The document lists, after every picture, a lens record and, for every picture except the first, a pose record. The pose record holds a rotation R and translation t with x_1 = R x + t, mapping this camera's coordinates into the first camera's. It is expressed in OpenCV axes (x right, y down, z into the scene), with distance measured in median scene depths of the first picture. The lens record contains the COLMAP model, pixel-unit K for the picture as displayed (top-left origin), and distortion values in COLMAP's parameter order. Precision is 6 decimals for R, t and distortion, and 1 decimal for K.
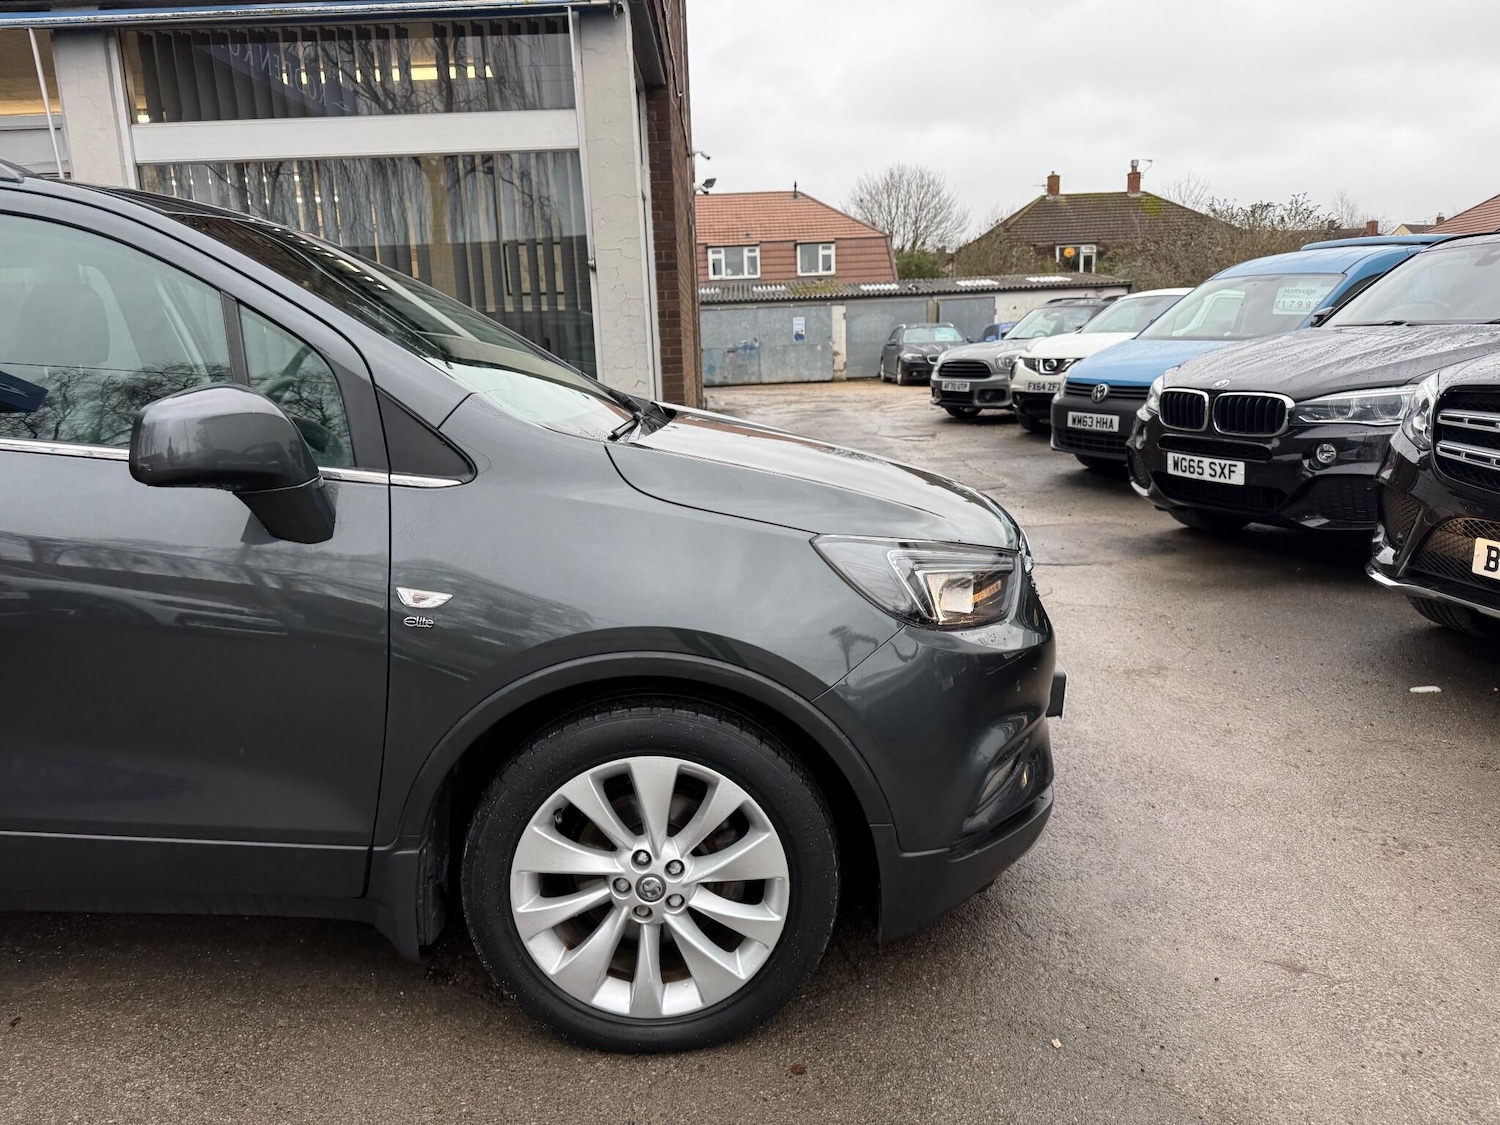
lens RADIAL K [[1051.1, 0, 751.5], [0, 1051.1, 590.9], [0, 0, 1]] dist [0.002587, -0.017755]
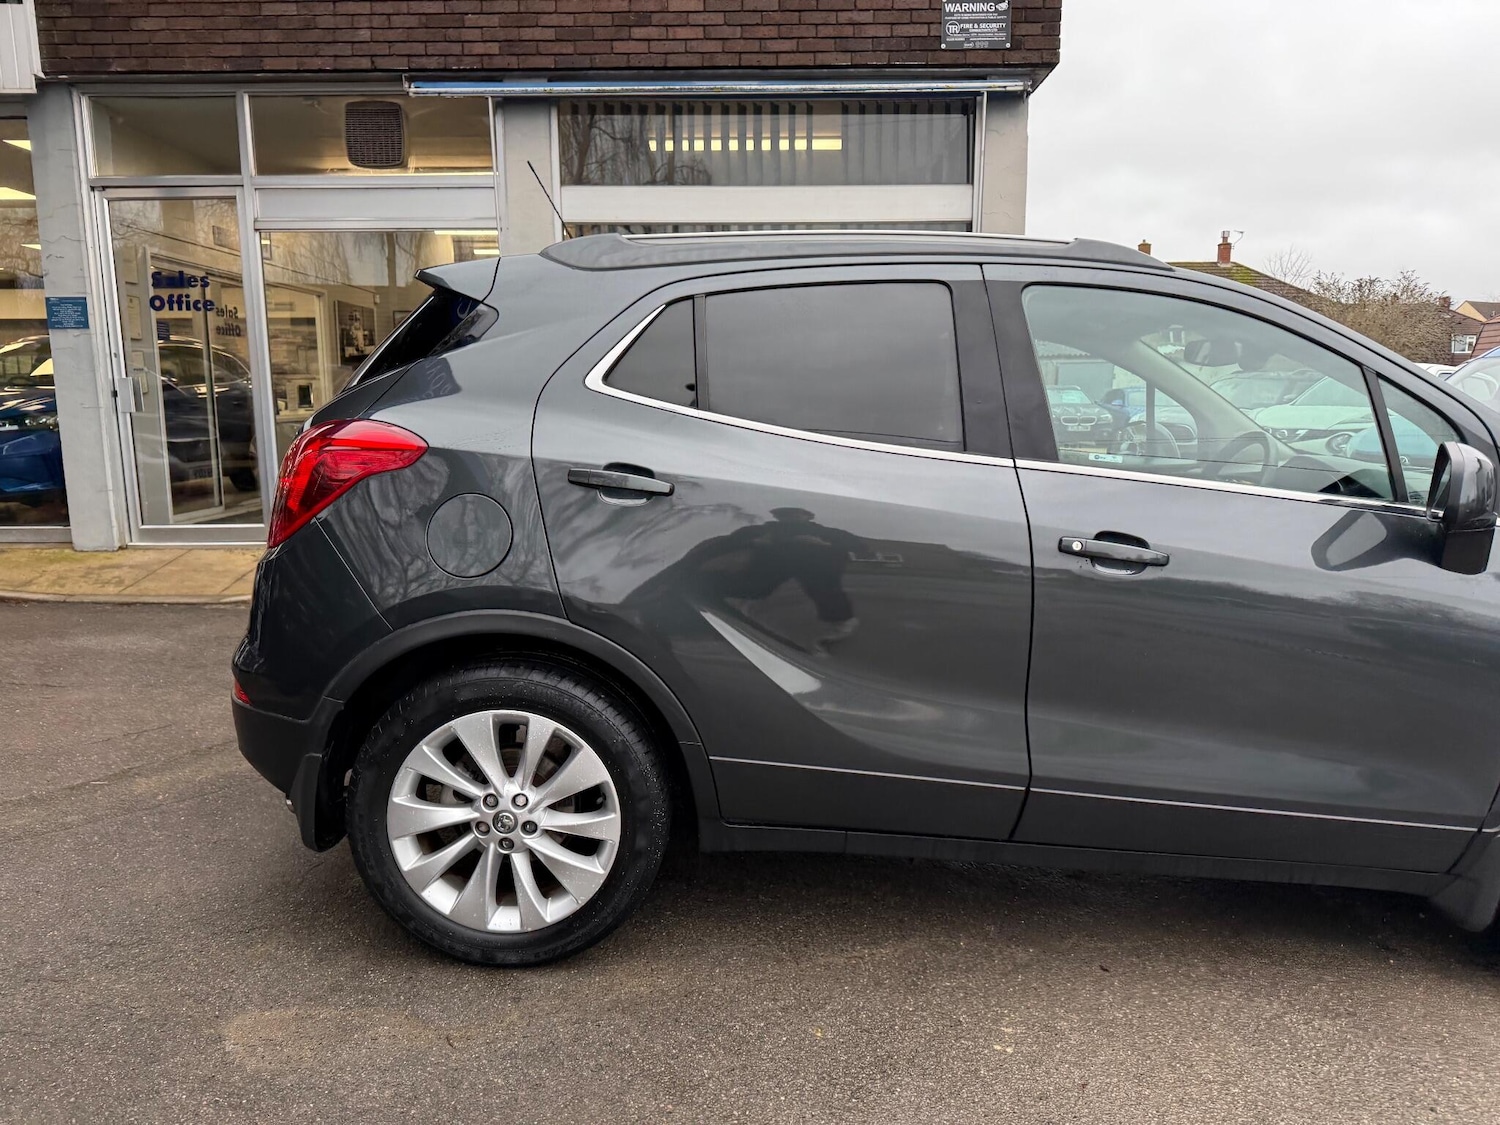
lens RADIAL K [[1088.6, 0, 752.3], [0, 1088.6, 570.0], [0, 0, 1]] dist [-0.008905, -0.001337]
pose [[0.998578, 0.038637, -0.036742, -1.149615], [-0.041557, 0.995737, -0.082344, 0.104145], [0.033404, 0.083753, 0.995926, -0.239989]]
